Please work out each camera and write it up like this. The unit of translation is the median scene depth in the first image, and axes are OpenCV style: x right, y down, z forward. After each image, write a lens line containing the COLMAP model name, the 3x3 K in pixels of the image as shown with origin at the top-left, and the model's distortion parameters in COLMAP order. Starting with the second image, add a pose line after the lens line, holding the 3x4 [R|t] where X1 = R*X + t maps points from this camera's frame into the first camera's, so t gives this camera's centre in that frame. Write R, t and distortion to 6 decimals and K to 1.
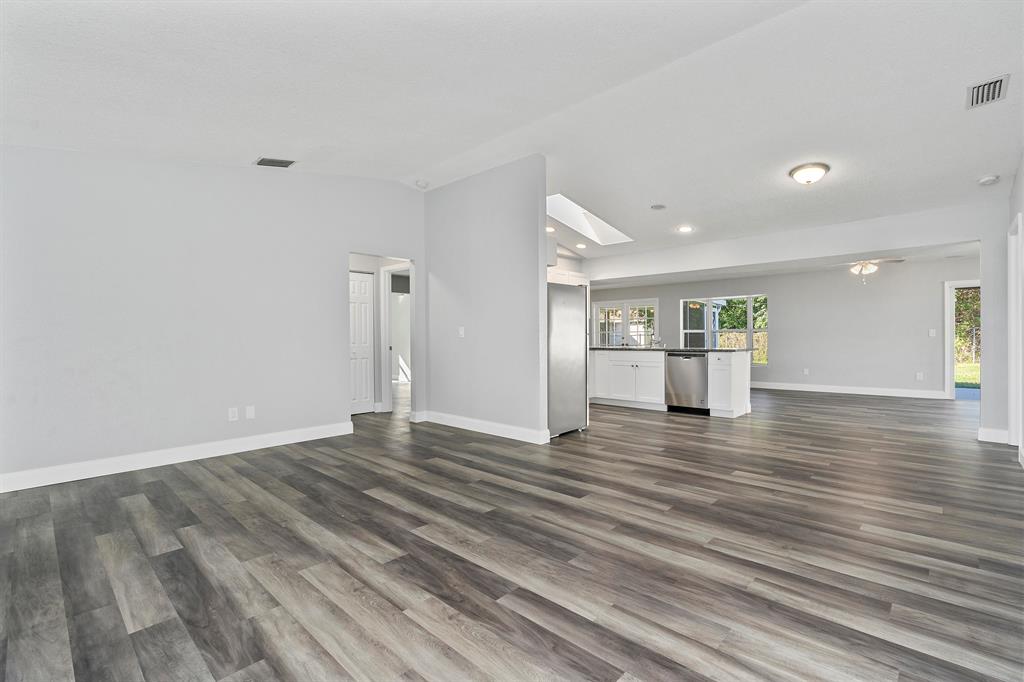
lens RADIAL K [[461.0, 0, 514.2], [0, 461.0, 337.1], [0, 0, 1]] dist [-0.005835, 0.000629]
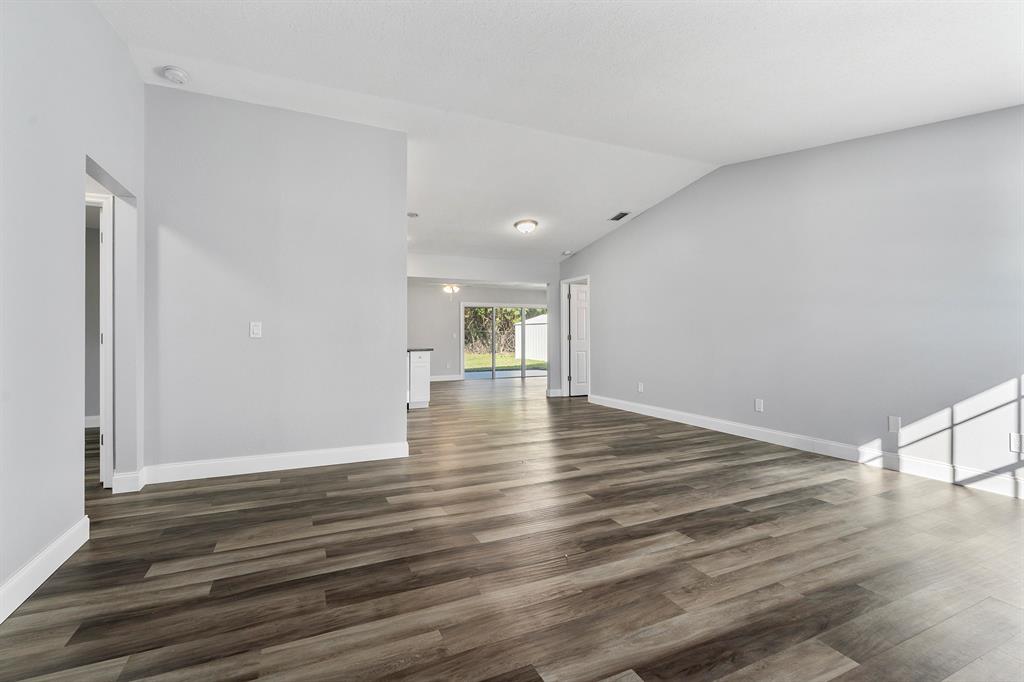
lens RADIAL K [[461.0, 0, 514.4], [0, 461.0, 336.8], [0, 0, 1]] dist [-0.005835, 0.000629]
pose [[0.369518, 0.007661, 0.929192, -1.317124], [-0.003404, 0.999970, -0.006891, 0.008893], [-0.929217, -0.000617, 0.369533, 0.884220]]
